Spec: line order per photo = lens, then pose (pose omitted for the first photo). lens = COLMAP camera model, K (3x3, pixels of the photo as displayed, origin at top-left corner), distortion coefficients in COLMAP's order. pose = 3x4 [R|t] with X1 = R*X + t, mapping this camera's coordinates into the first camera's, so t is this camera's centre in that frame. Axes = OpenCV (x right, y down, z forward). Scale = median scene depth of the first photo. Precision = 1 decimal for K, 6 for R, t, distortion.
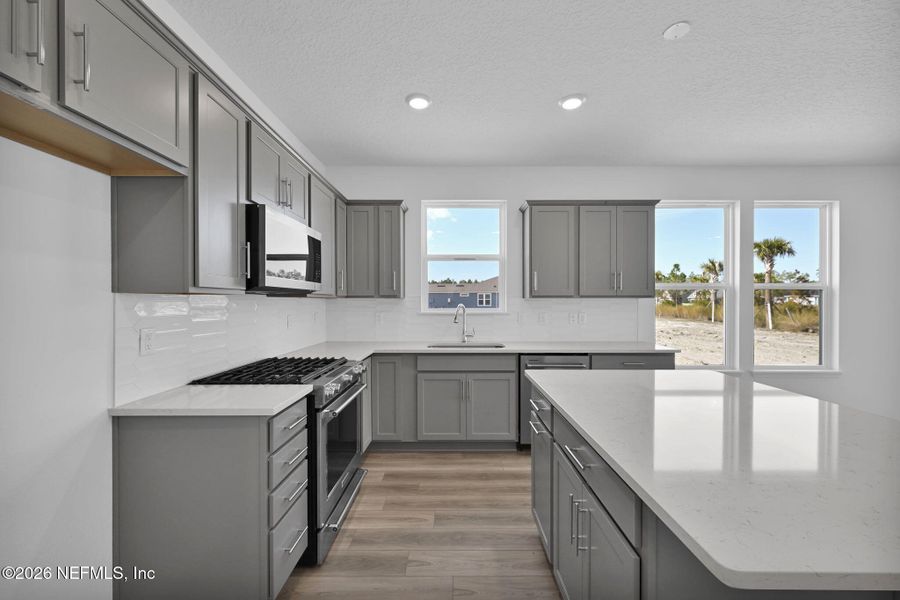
lens RADIAL K [[354.4, 0, 454.7], [0, 354.4, 303.2], [0, 0, 1]] dist [-0.000640, 0.000335]
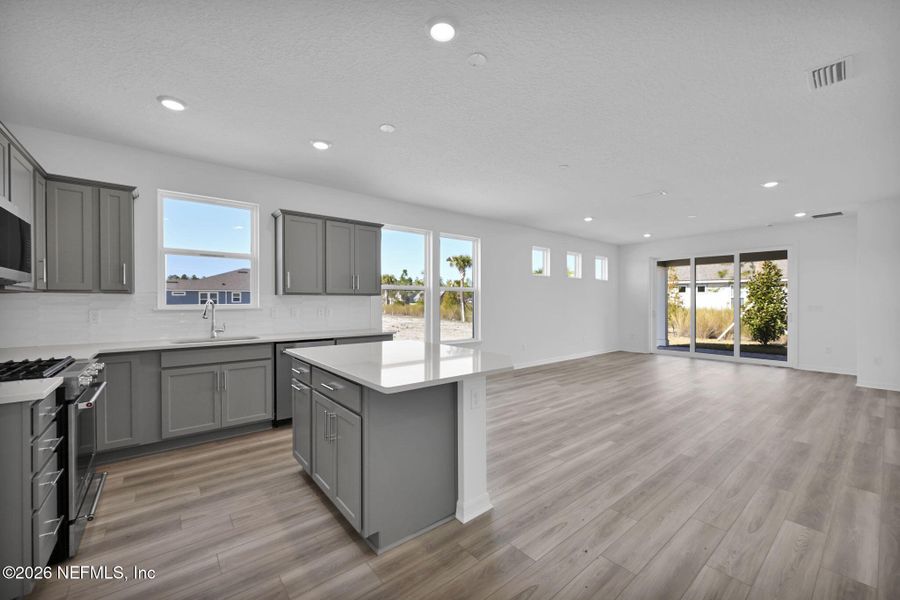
lens RADIAL K [[354.4, 0, 448.4], [0, 354.4, 302.9], [0, 0, 1]] dist [-0.000640, 0.000335]
pose [[0.778108, -0.003585, 0.628120, -0.096133], [0.004588, 0.999989, 0.000023, 0.014961], [-0.628114, 0.002864, 0.778116, -0.237063]]
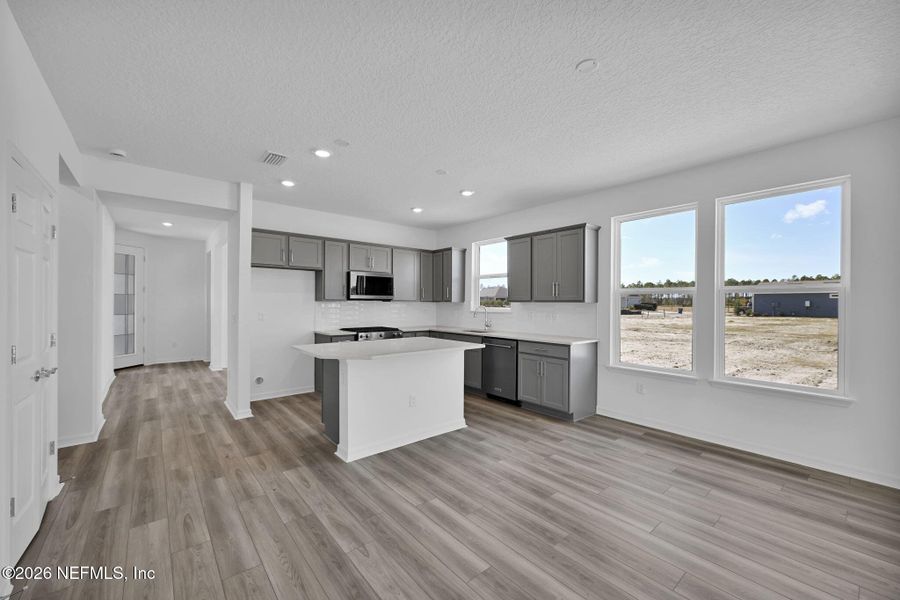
lens RADIAL K [[354.4, 0, 458.2], [0, 354.4, 304.7], [0, 0, 1]] dist [-0.000640, 0.000335]
pose [[0.657976, 0.006681, -0.753009, 1.255150], [-0.008971, 0.999959, 0.001033, -0.004100], [0.752985, 0.006075, 0.658009, -0.149527]]
